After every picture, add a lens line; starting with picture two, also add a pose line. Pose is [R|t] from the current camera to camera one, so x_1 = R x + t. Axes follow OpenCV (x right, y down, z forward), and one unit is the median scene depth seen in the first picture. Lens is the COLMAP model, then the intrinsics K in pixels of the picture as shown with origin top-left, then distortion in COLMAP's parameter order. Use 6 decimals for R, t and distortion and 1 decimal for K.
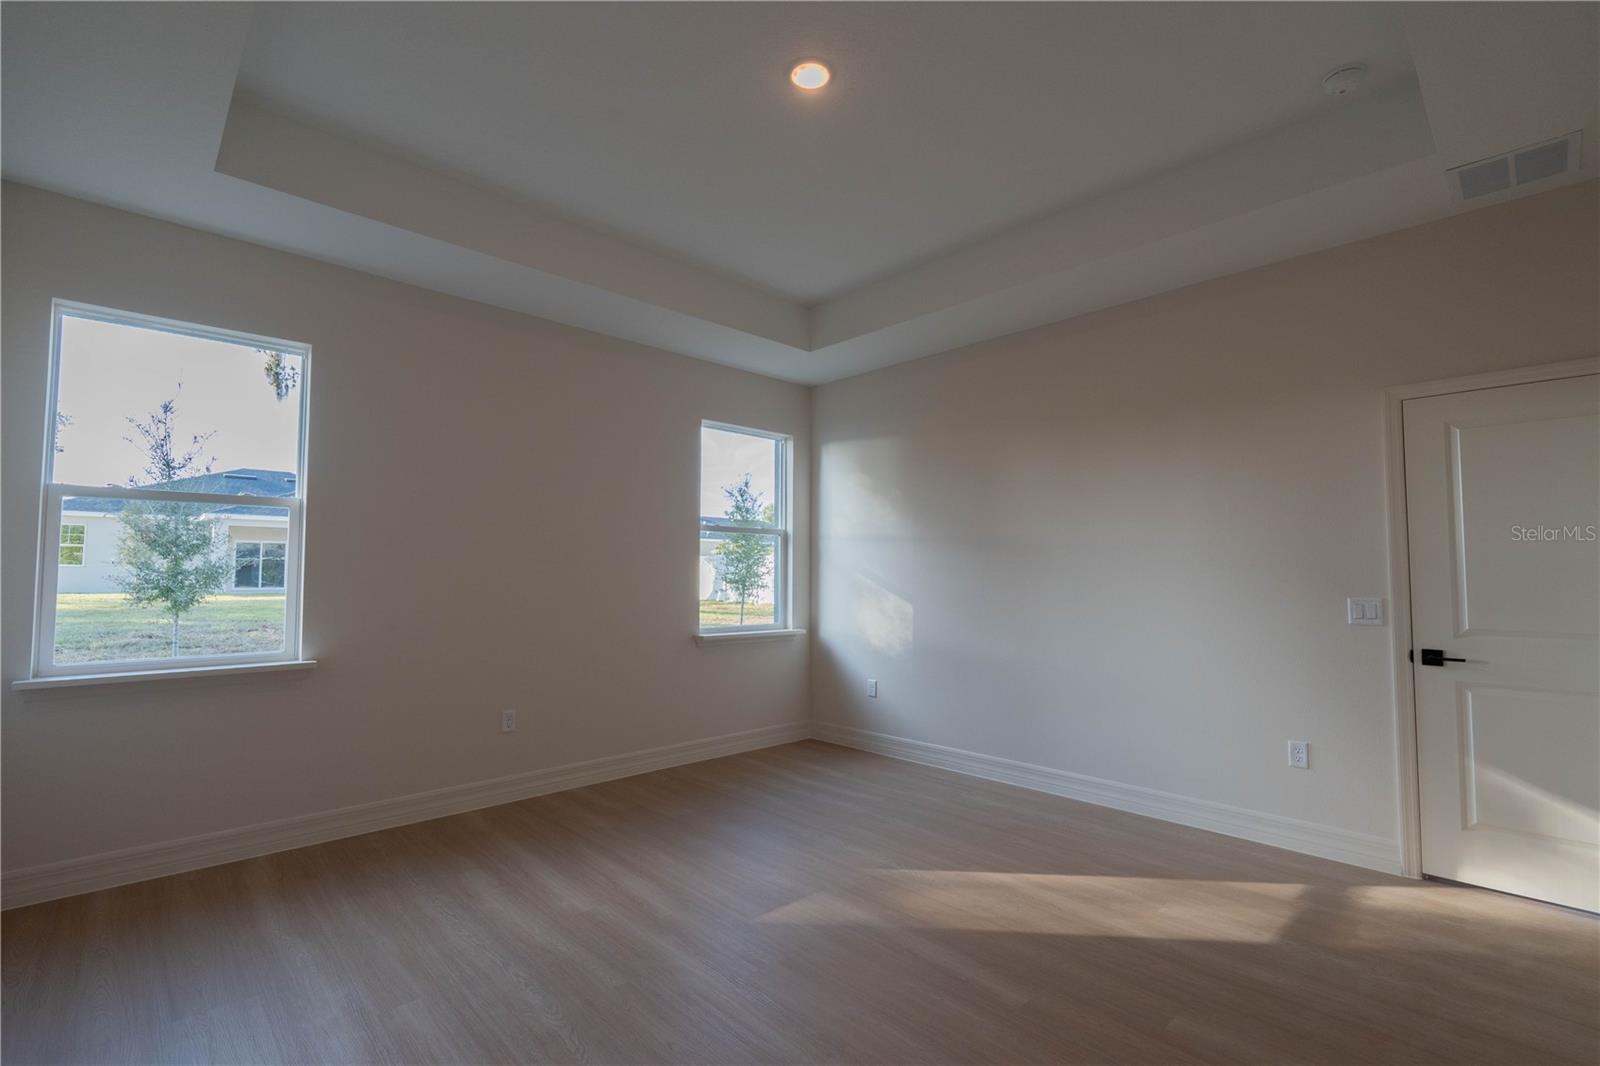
lens RADIAL K [[705.7, 0, 792.6], [0, 705.7, 536.0], [0, 0, 1]] dist [0.000965, 0.000465]
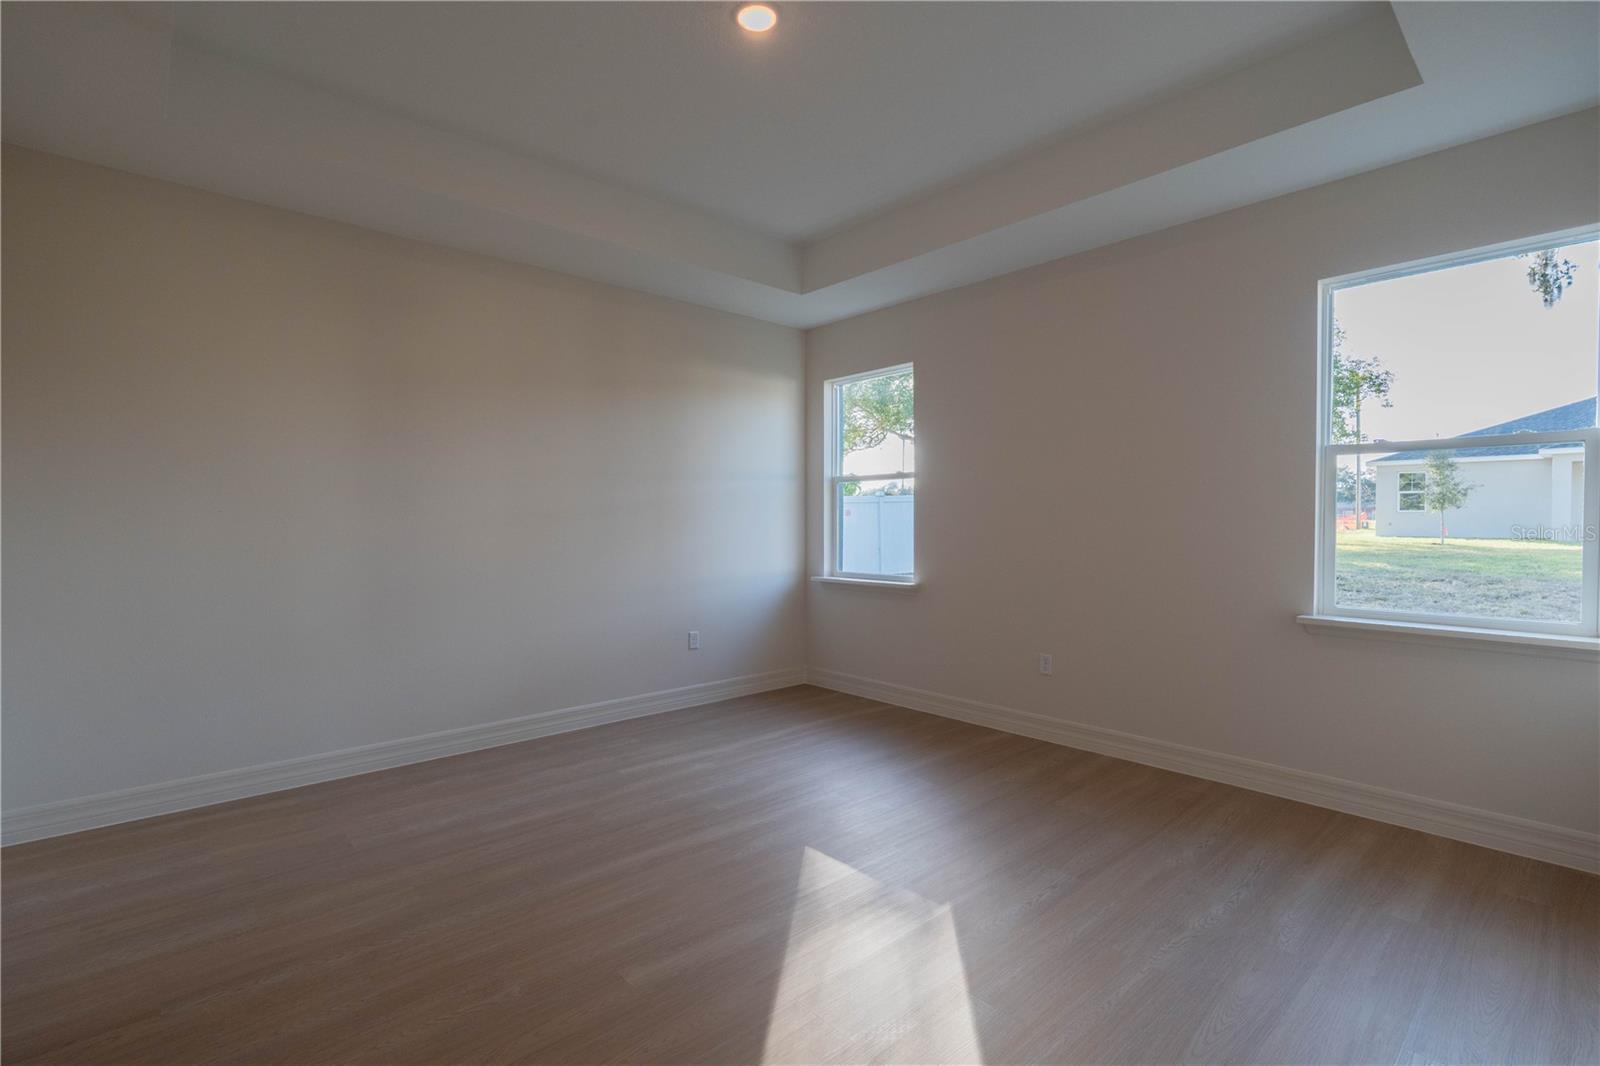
lens RADIAL K [[705.7, 0, 792.6], [0, 705.7, 536.0], [0, 0, 1]] dist [0.000965, 0.000465]
pose [[0.004820, 0.020895, -0.999770, 0.503939], [0.059661, 0.997995, 0.021145, 0.021222], [0.998207, -0.059749, 0.003564, 0.498781]]
